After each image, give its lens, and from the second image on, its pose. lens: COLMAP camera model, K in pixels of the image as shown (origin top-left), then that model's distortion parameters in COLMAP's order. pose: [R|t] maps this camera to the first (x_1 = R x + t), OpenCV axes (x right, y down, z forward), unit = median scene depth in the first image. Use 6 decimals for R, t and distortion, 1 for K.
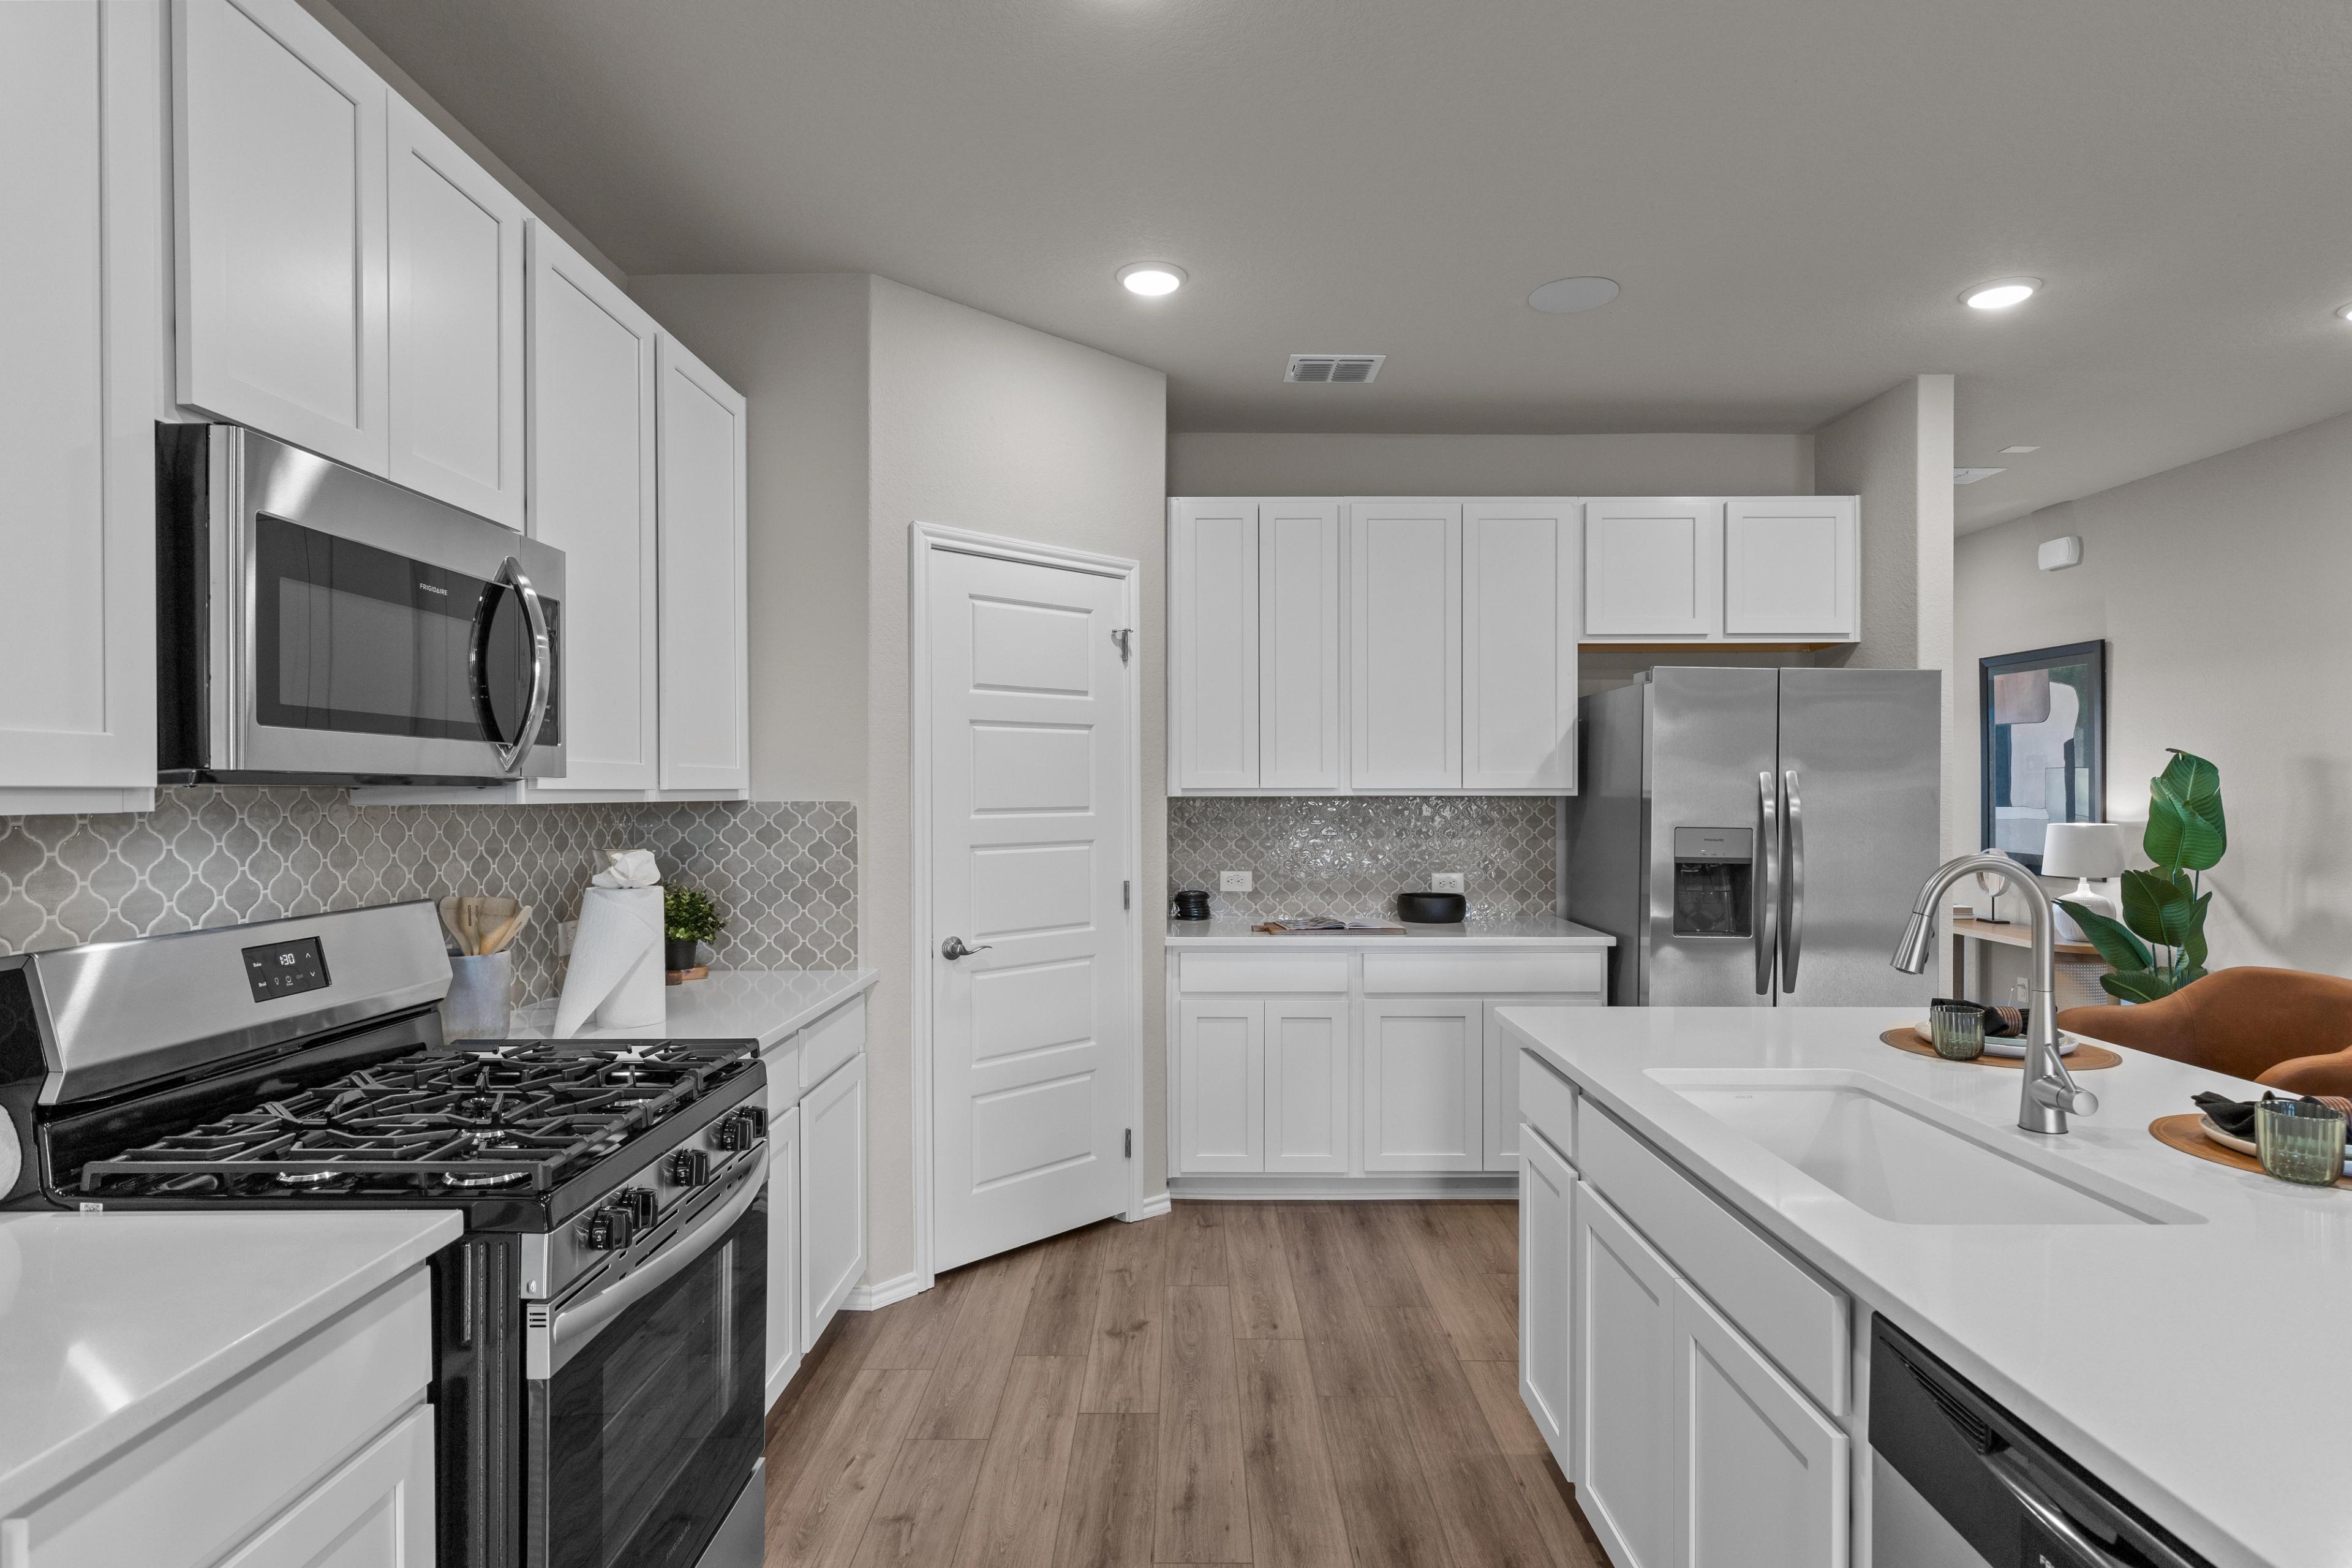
lens RADIAL K [[1205.6, 0, 1176.0], [0, 1205.6, 784.0], [0, 0, 1]] dist [-0.001040, -0.000035]
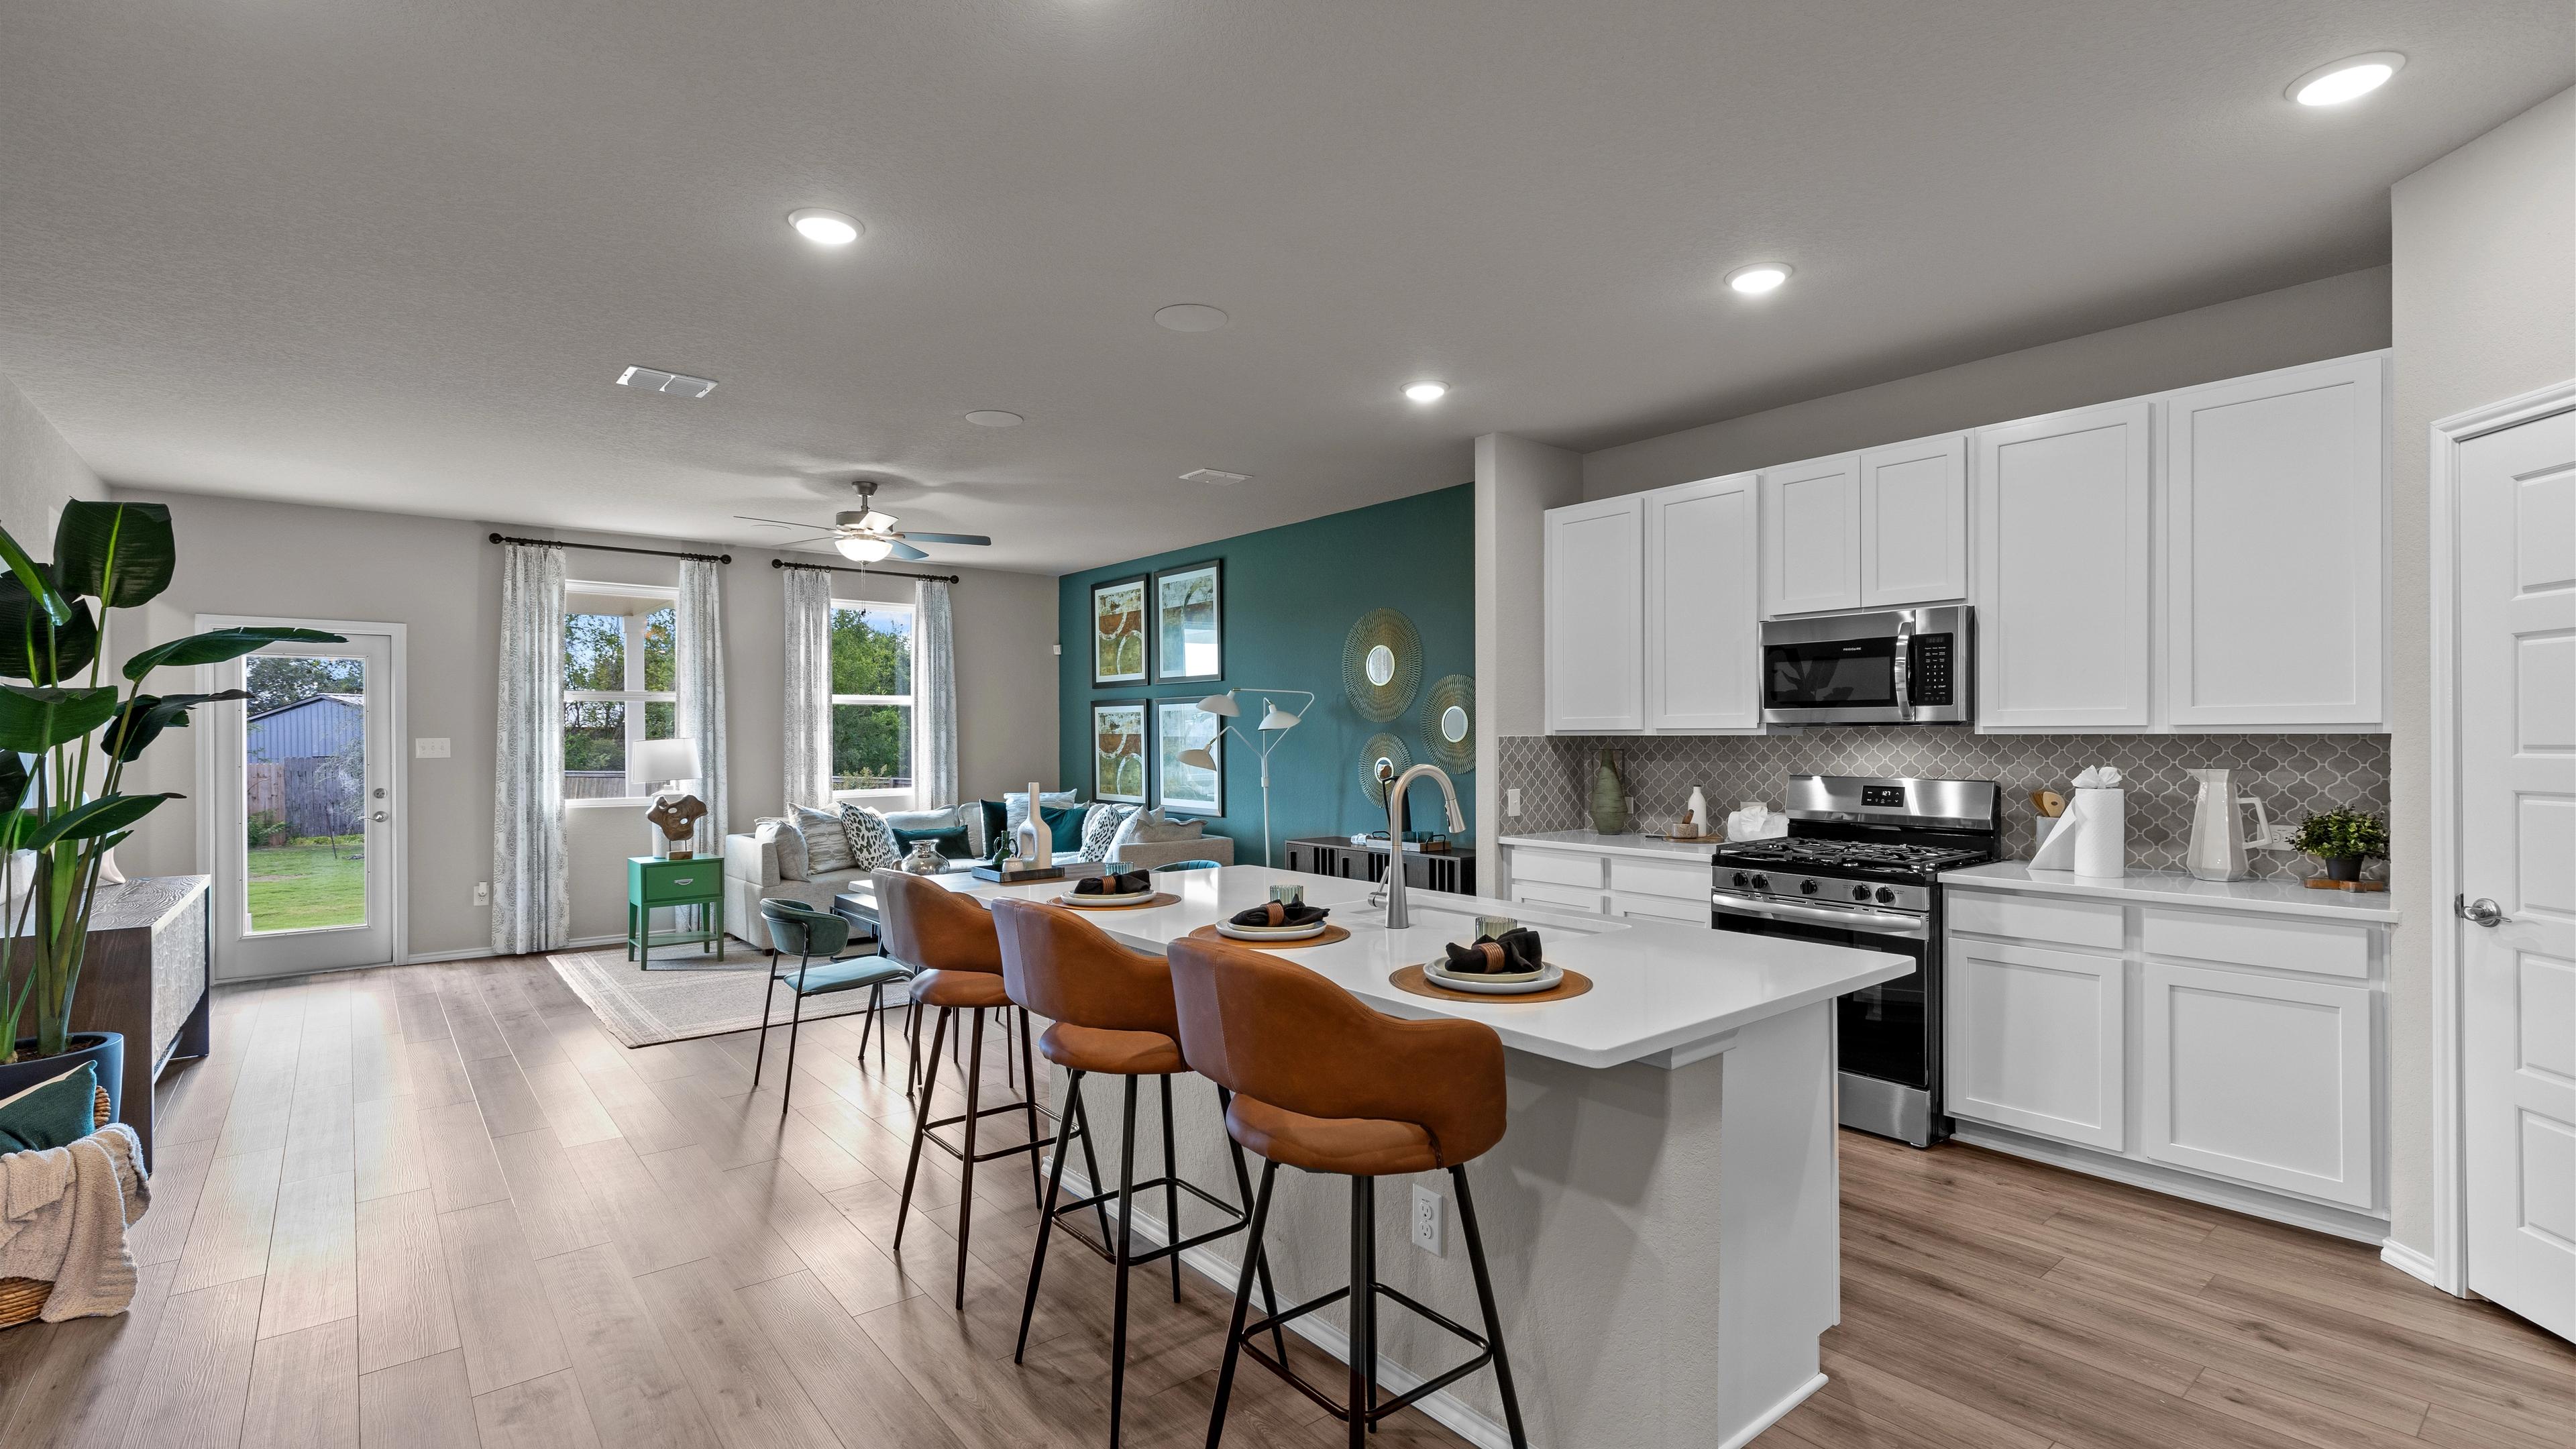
lens RADIAL K [[1139.3, 0, 1298.4], [0, 1139.3, 731.6], [0, 0, 1]] dist [-0.000497, -0.000274]
pose [[-0.765344, 0.005999, -0.643594, 1.117513], [0.013676, 0.999882, -0.006943, 0.008363], [0.643477, -0.014115, -0.765336, 1.281815]]
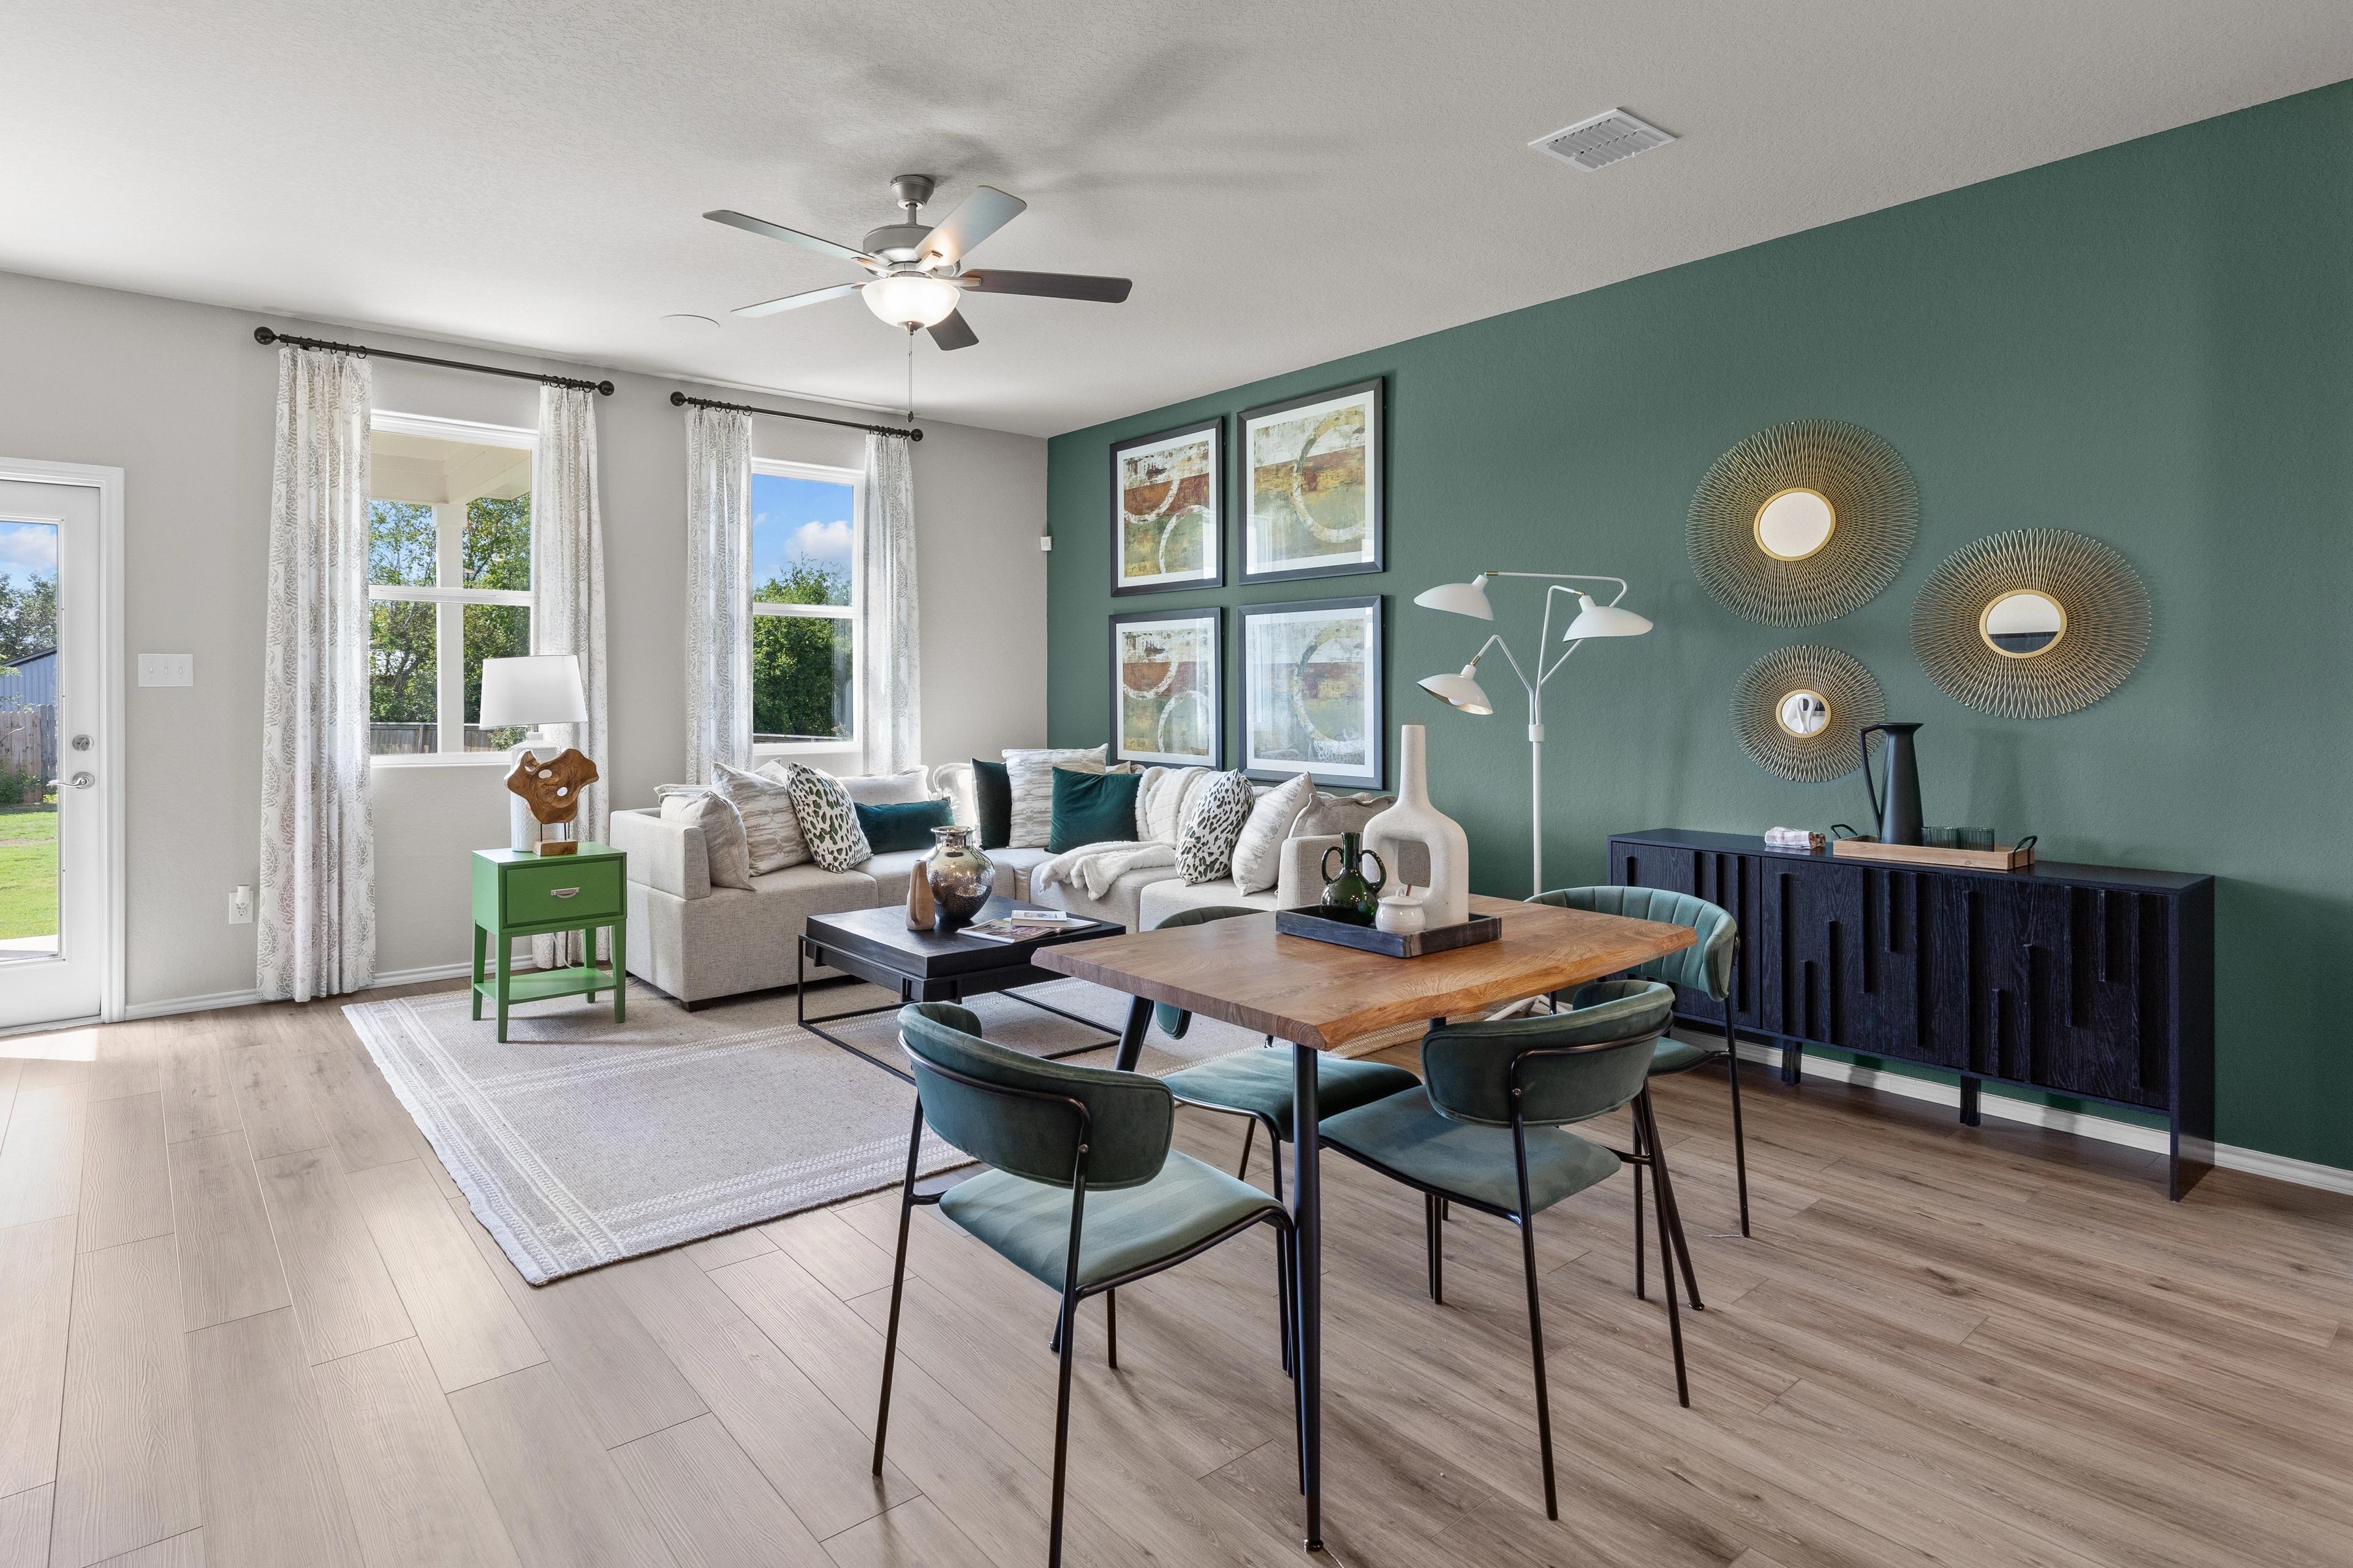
lens RADIAL K [[1196.3, 0, 1022.5], [0, 1196.3, 688.7], [0, 0, 1]] dist [0.000764, 0.000455]
pose [[-0.798245, 0.003962, -0.602320, 1.013988], [0.009420, 0.999938, -0.005907, 0.046421], [0.602259, -0.010389, -0.798233, 0.159894]]
